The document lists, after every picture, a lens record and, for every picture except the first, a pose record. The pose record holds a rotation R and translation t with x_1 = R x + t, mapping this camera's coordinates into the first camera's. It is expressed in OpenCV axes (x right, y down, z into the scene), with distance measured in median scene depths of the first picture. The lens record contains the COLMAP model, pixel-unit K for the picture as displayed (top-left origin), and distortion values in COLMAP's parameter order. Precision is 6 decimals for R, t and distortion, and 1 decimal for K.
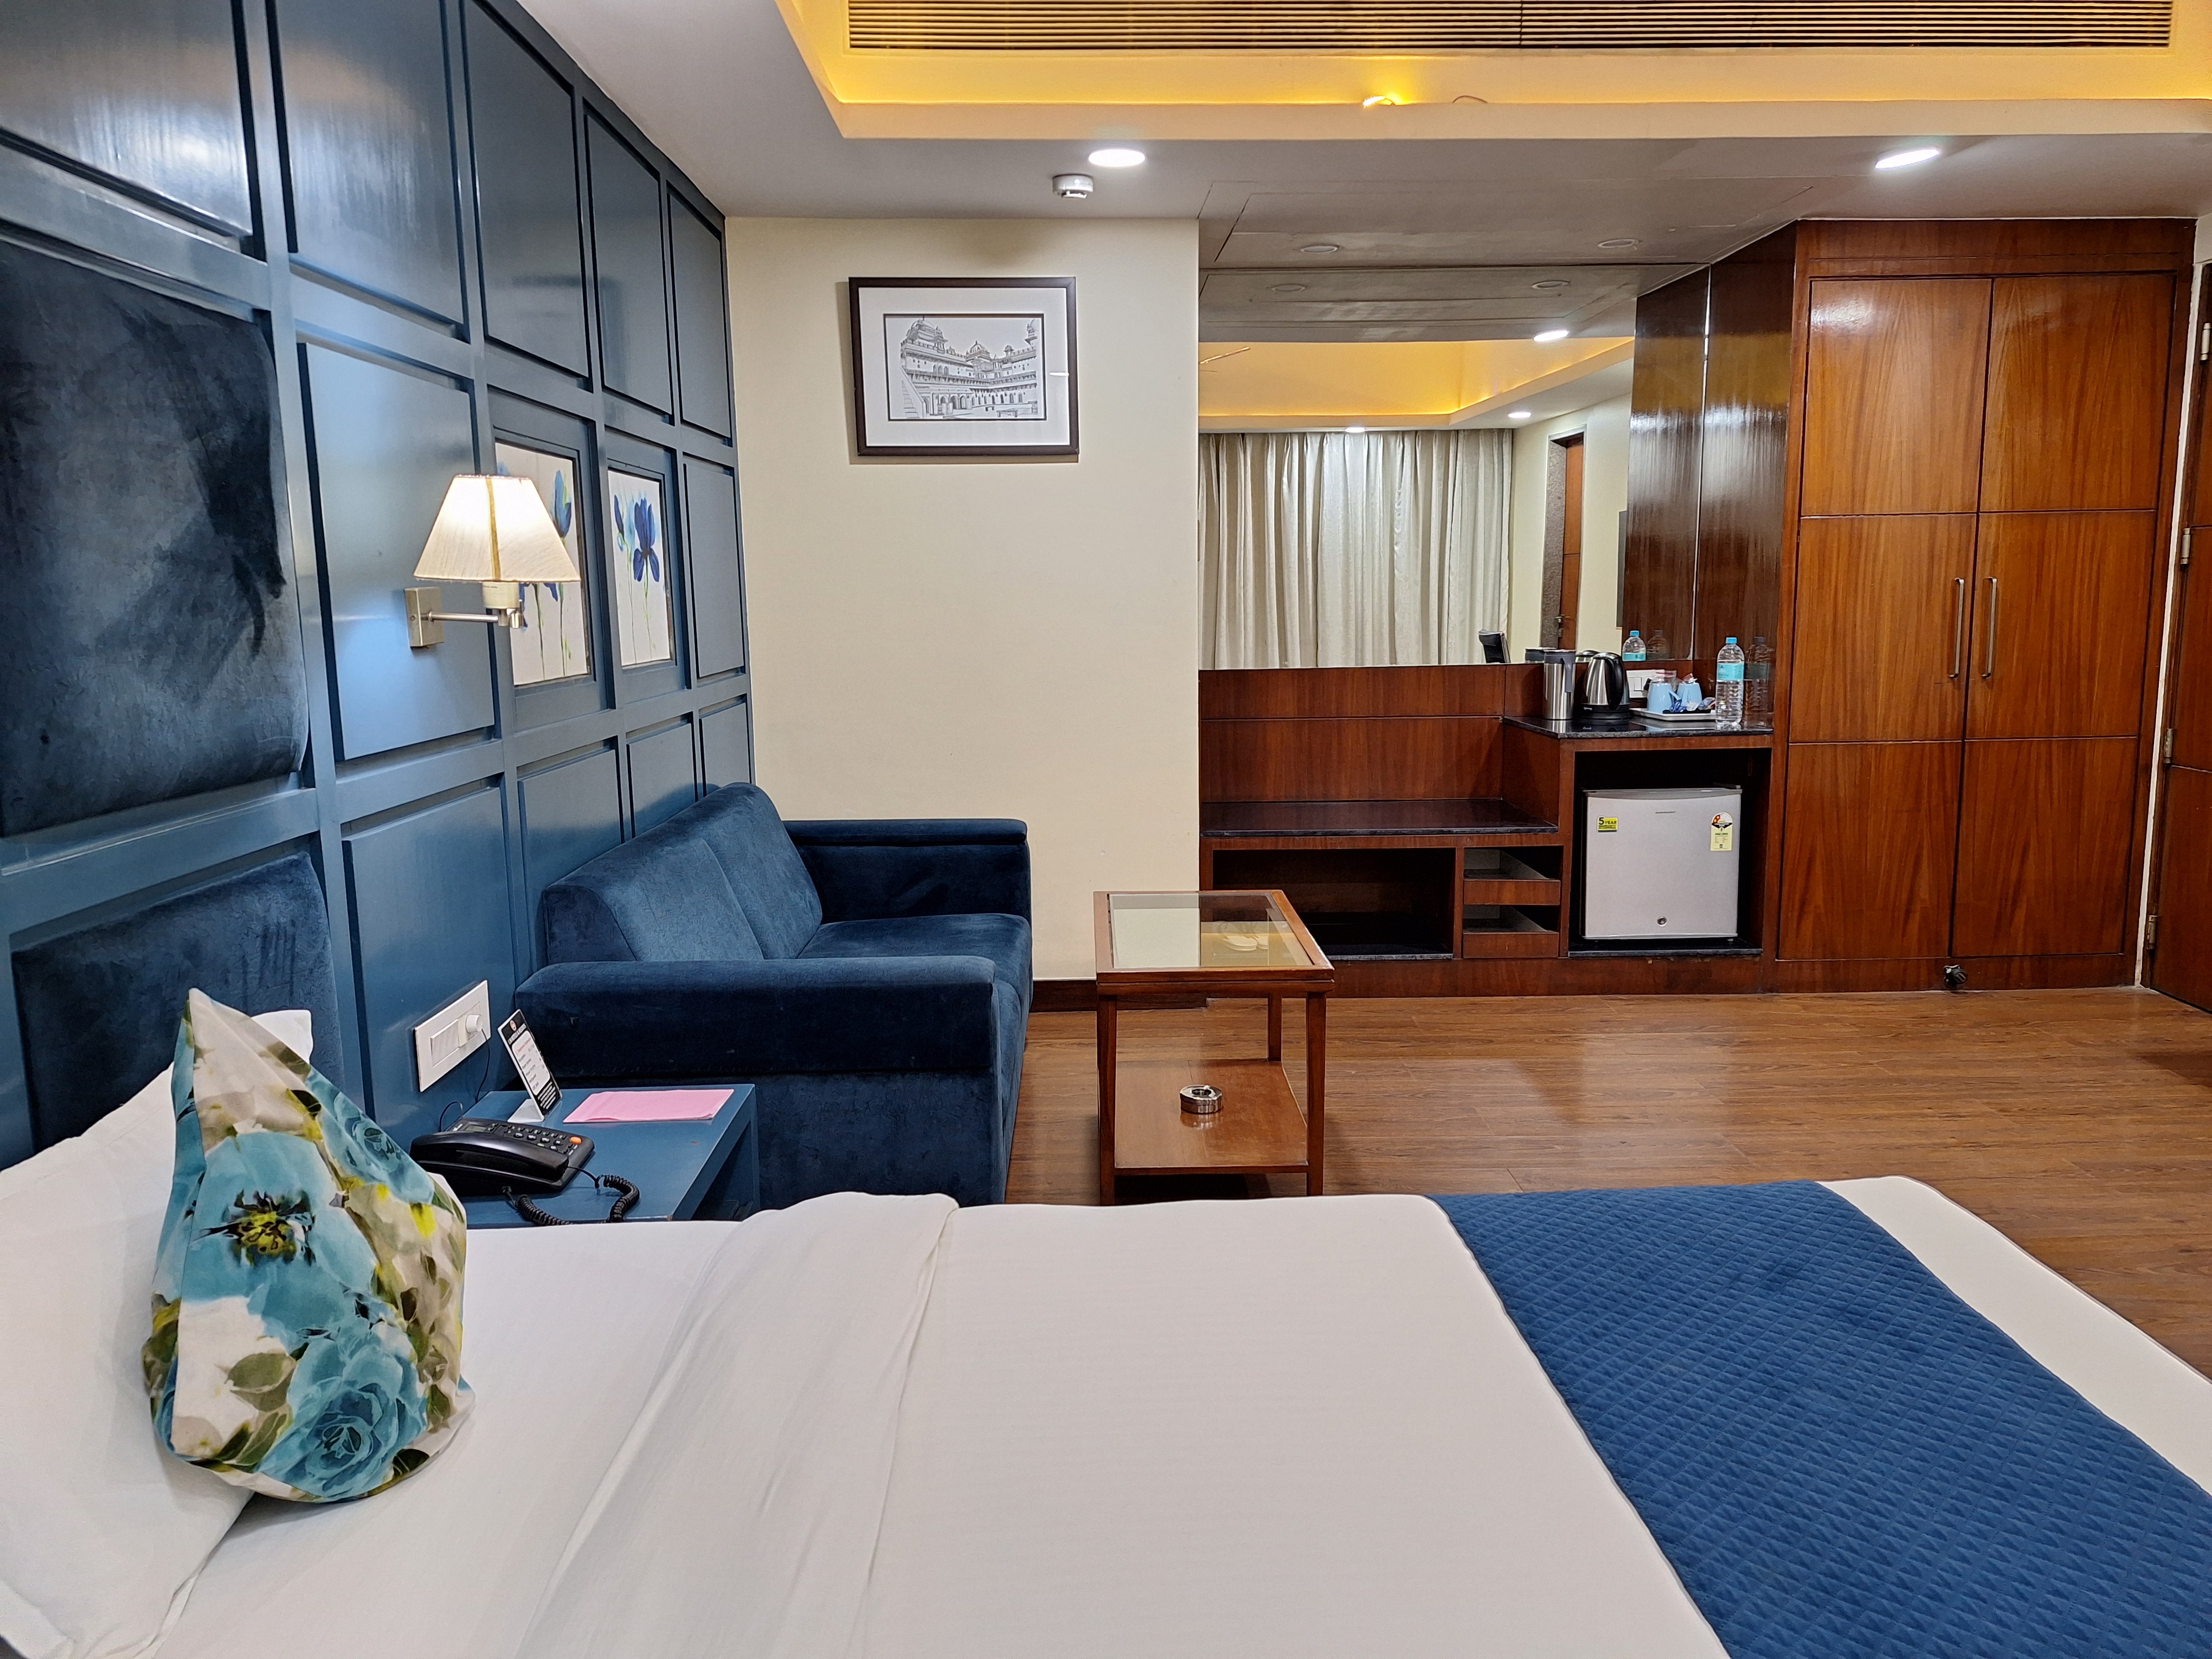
lens RADIAL K [[1512.7, 0, 1120.2], [0, 1512.7, 820.1], [0, 0, 1]] dist [0.096387, -0.119900]
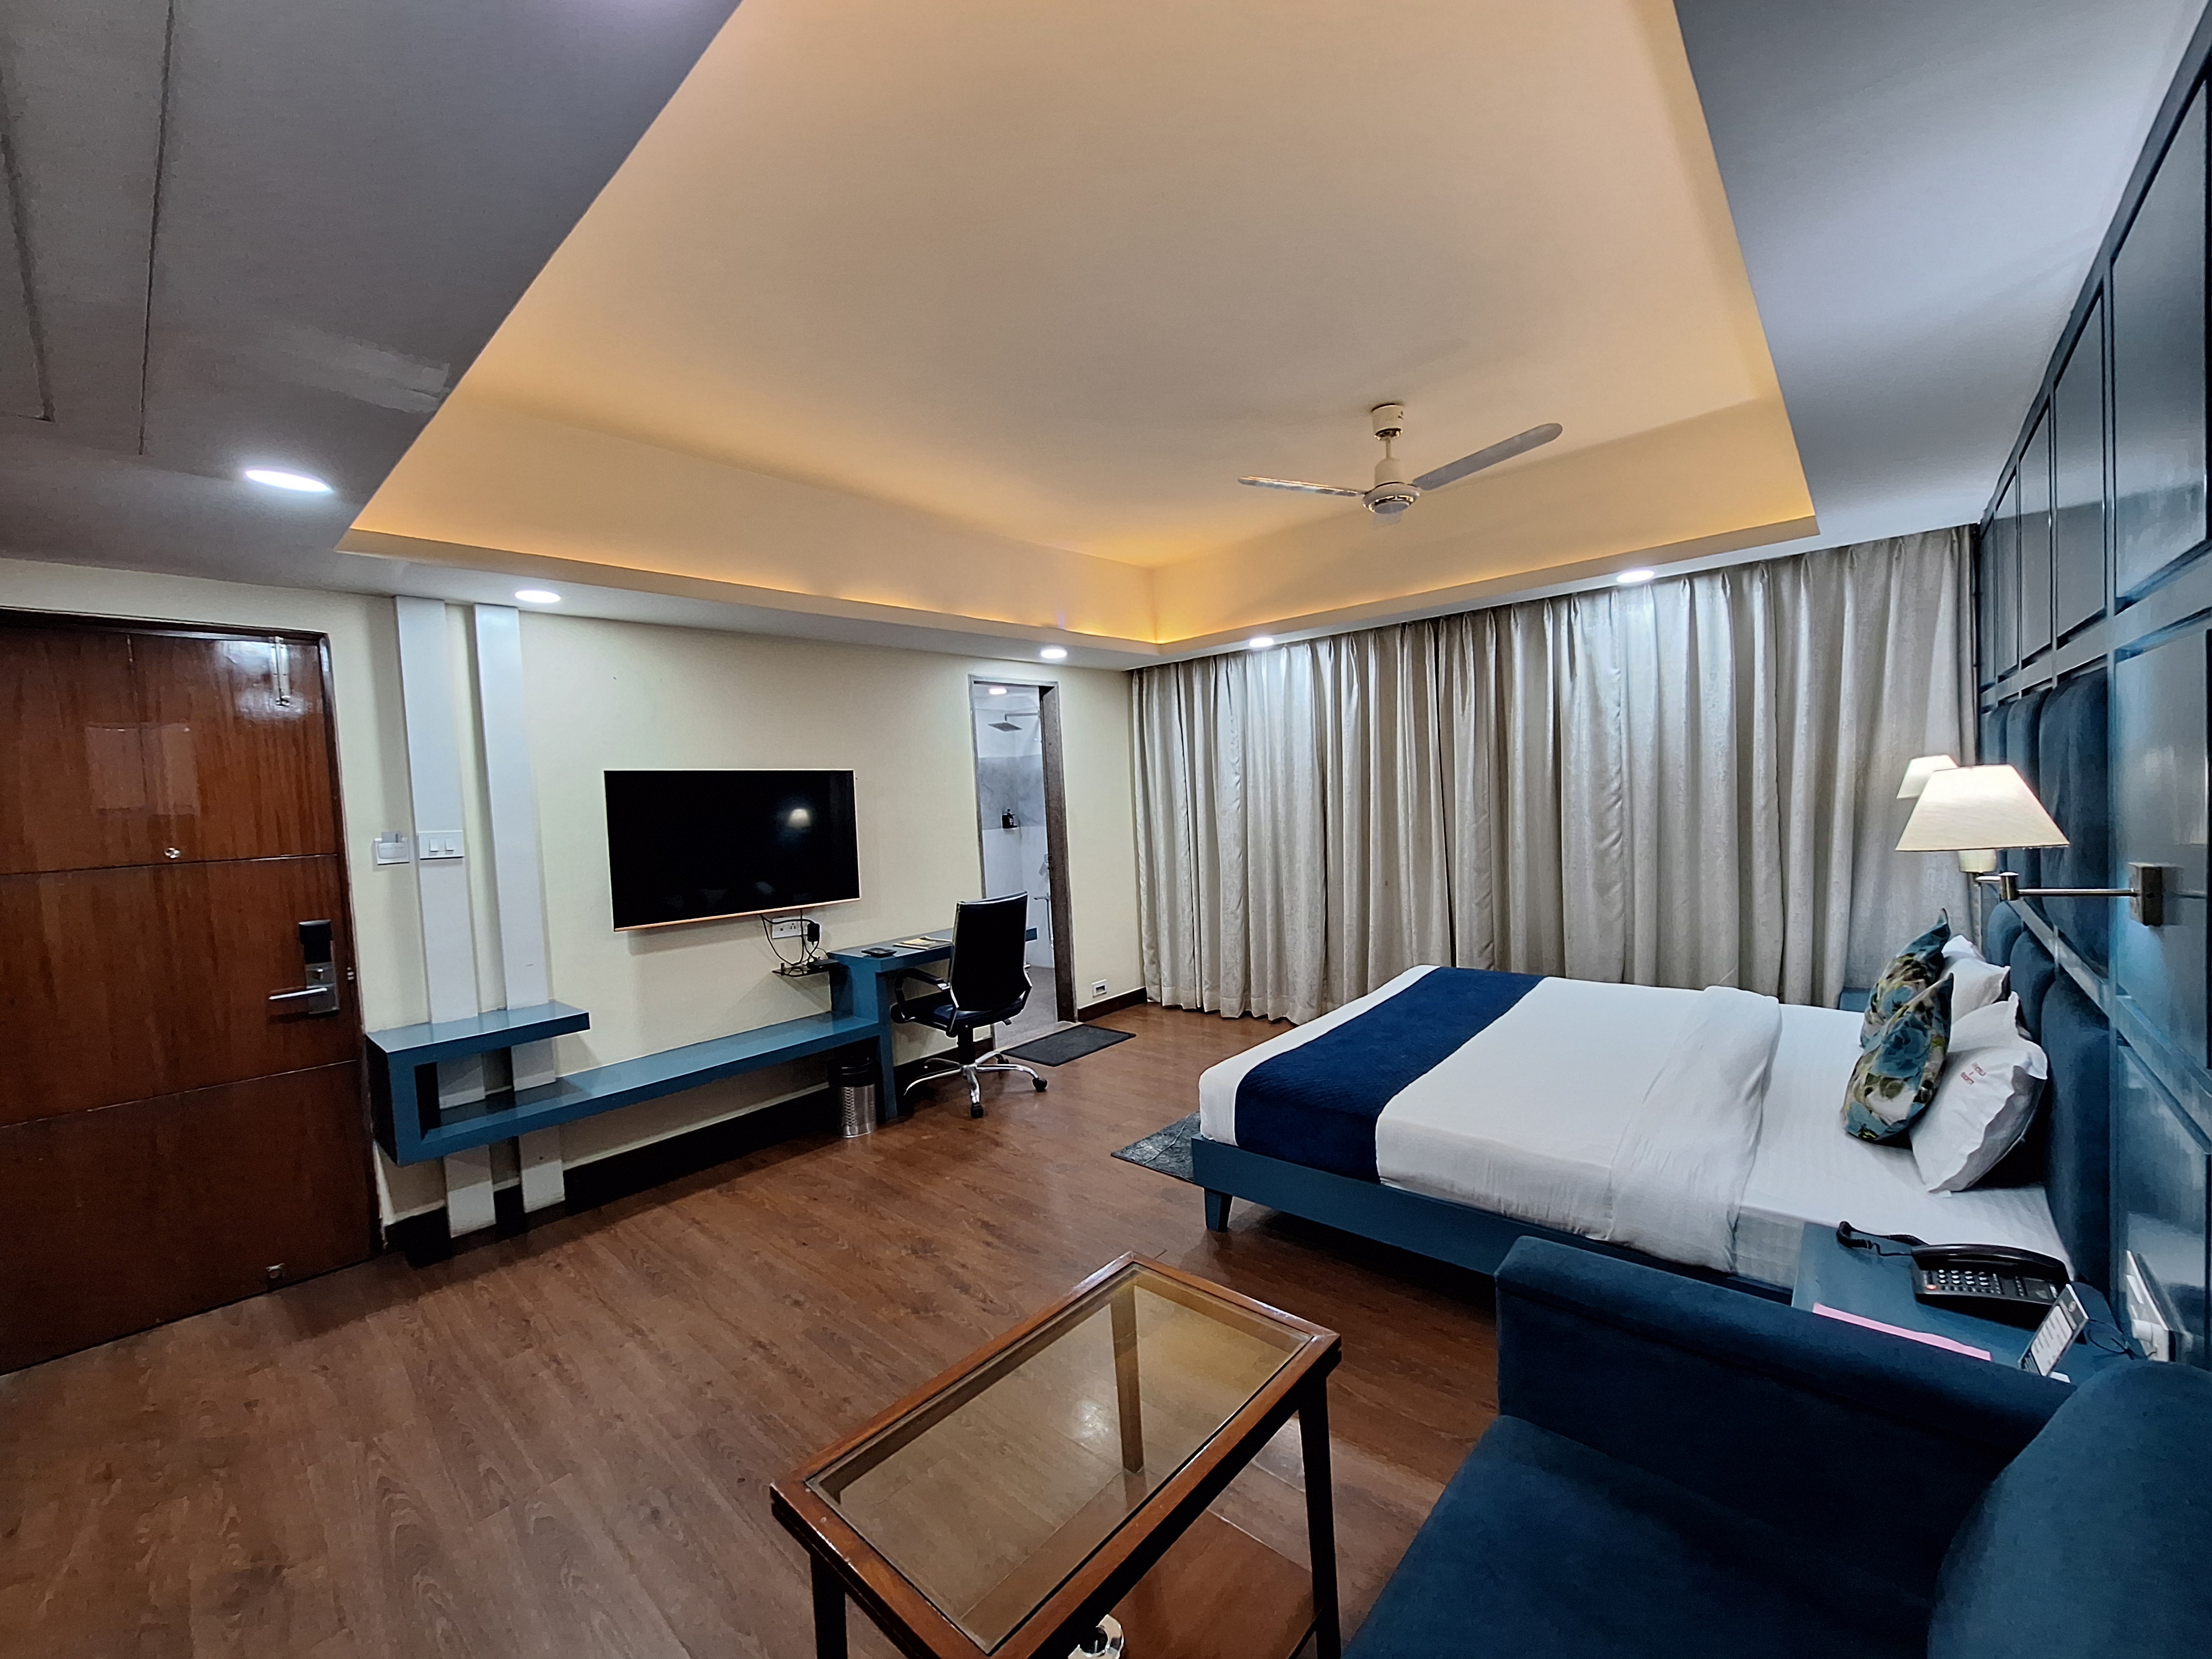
lens RADIAL K [[875.8, 0, 1113.7], [0, 875.8, 831.8], [0, 0, 1]] dist [-0.002942, -0.000052]
pose [[-0.726435, 0.018659, 0.686982, -0.190991], [0.164907, 0.975158, 0.147892, -0.196989], [-0.667157, 0.220722, -0.711466, 0.992997]]
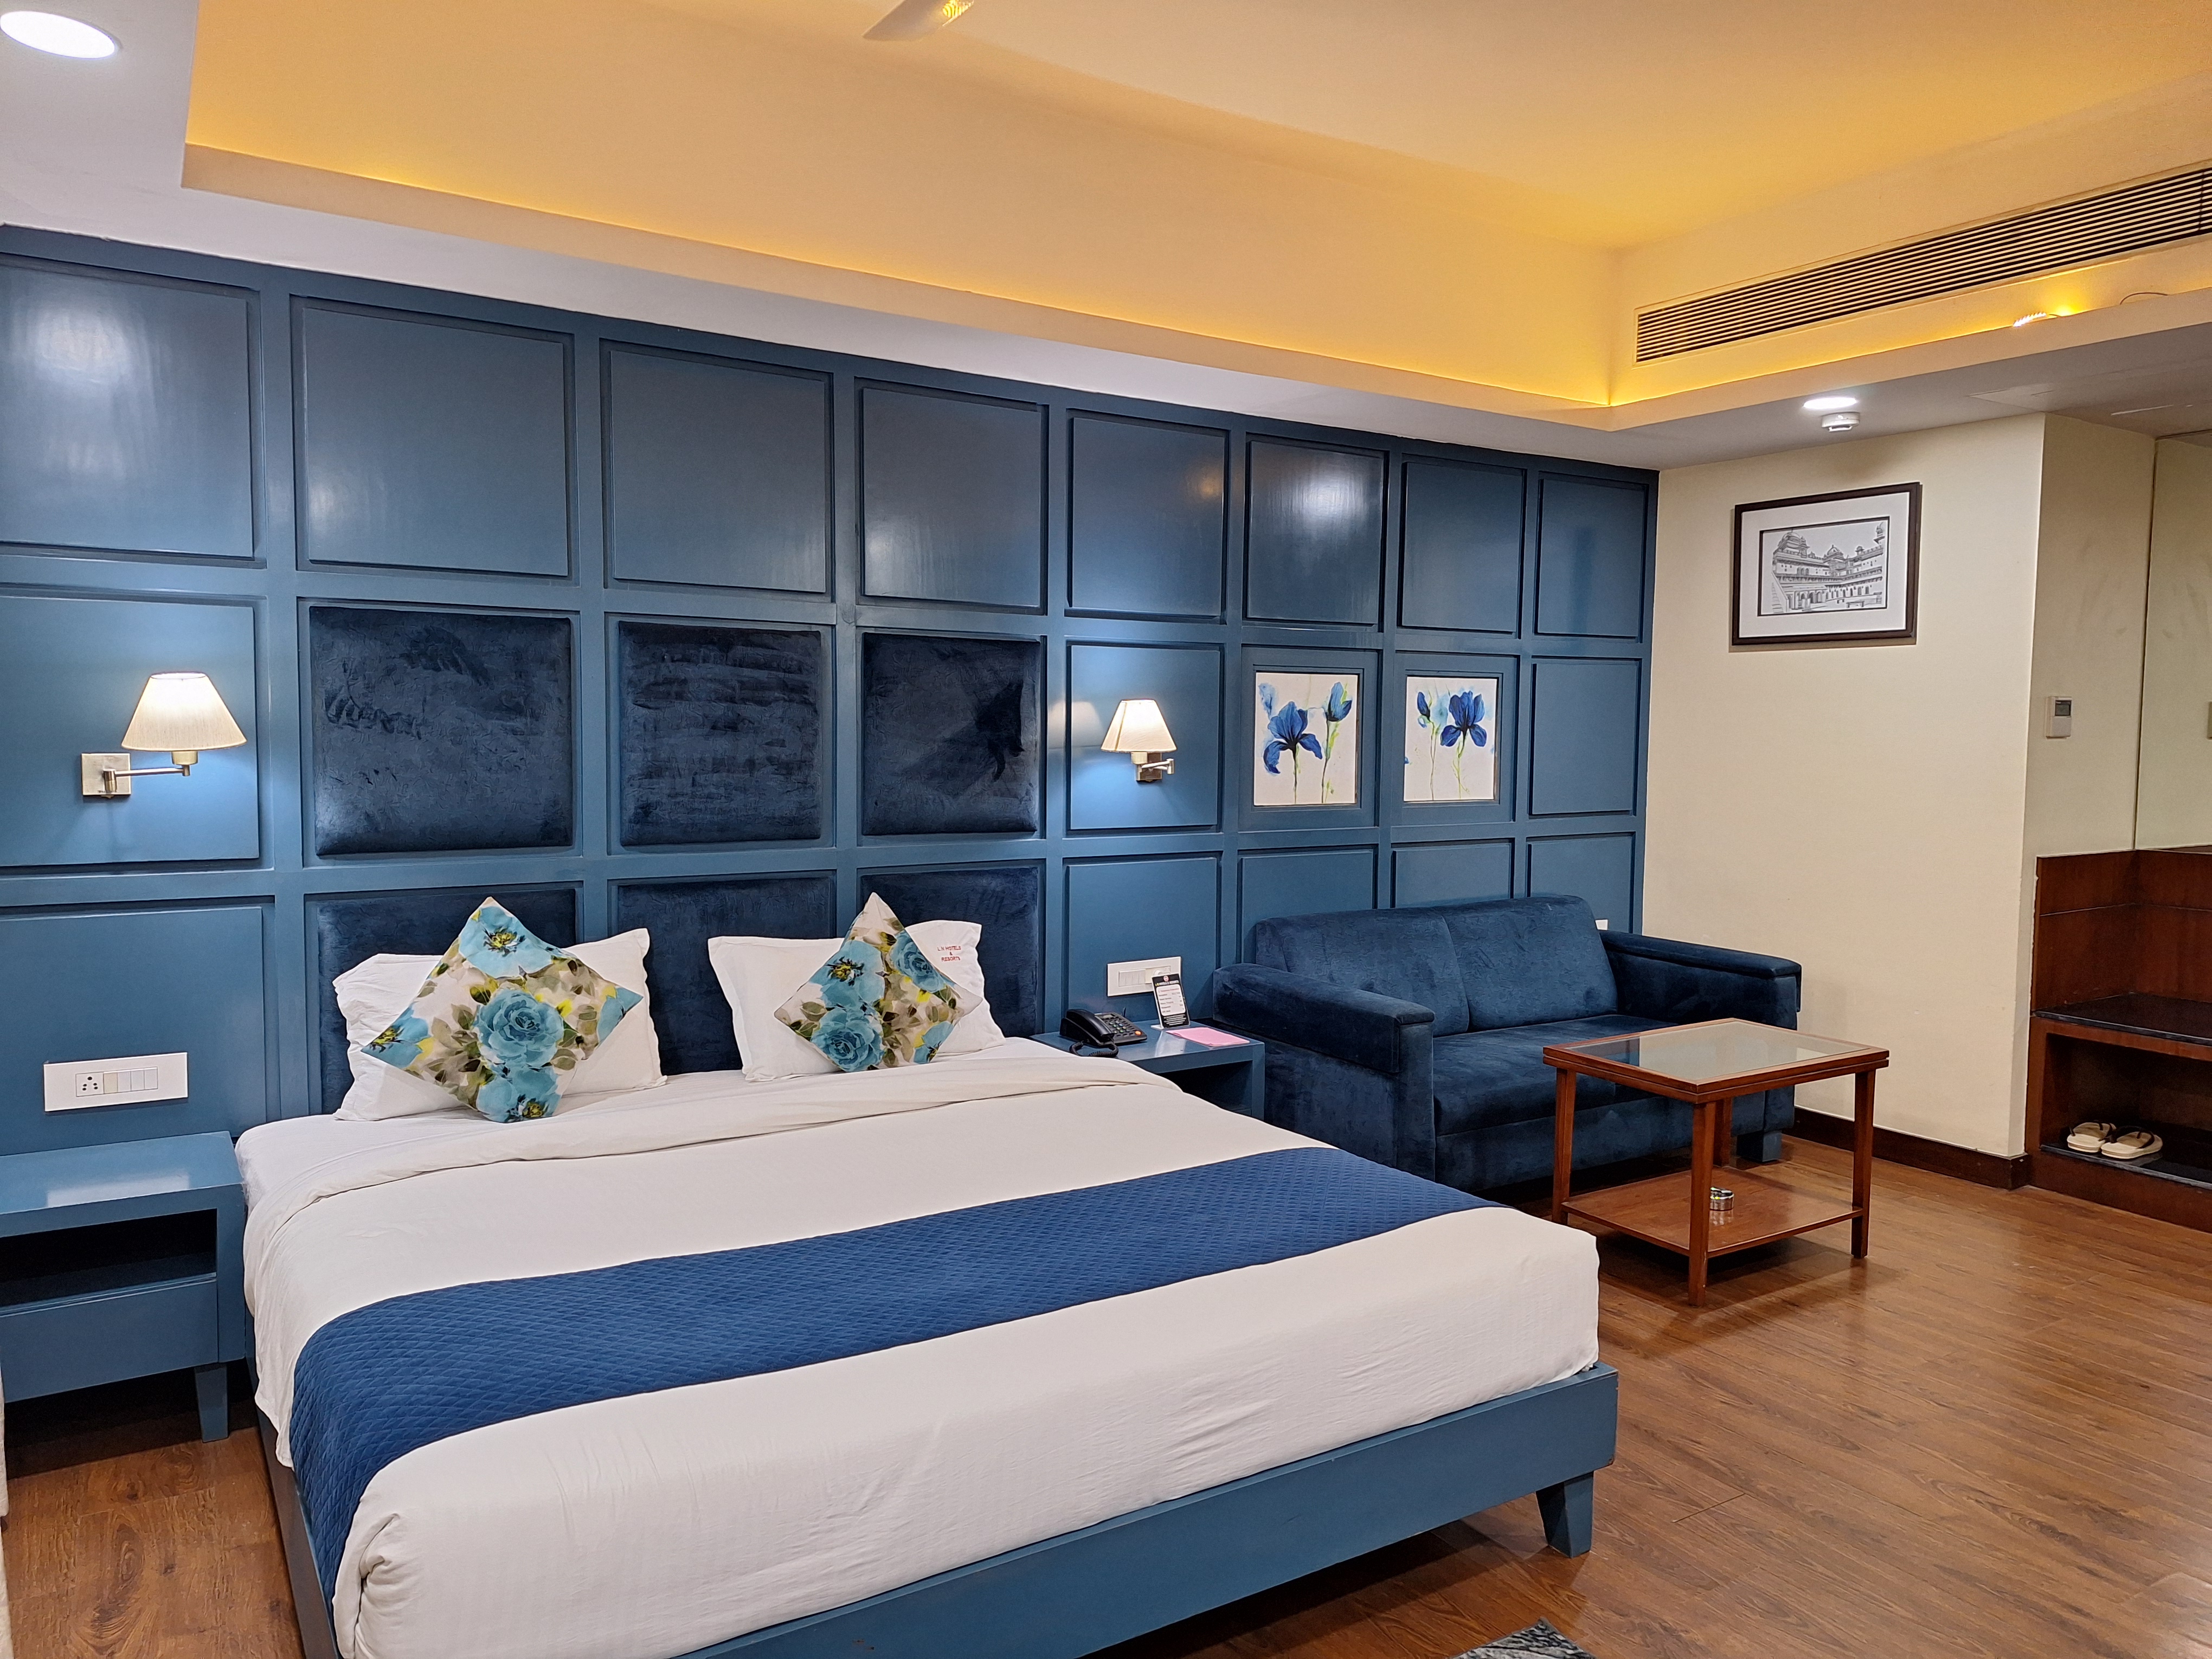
lens RADIAL K [[1512.7, 0, 1120.2], [0, 1512.7, 820.1], [0, 0, 1]] dist [0.096387, -0.119900]
pose [[0.512961, 0.073289, -0.855278, 0.672647], [-0.147440, 0.989064, -0.003675, -0.026698], [0.845655, 0.127987, 0.518157, -0.029624]]
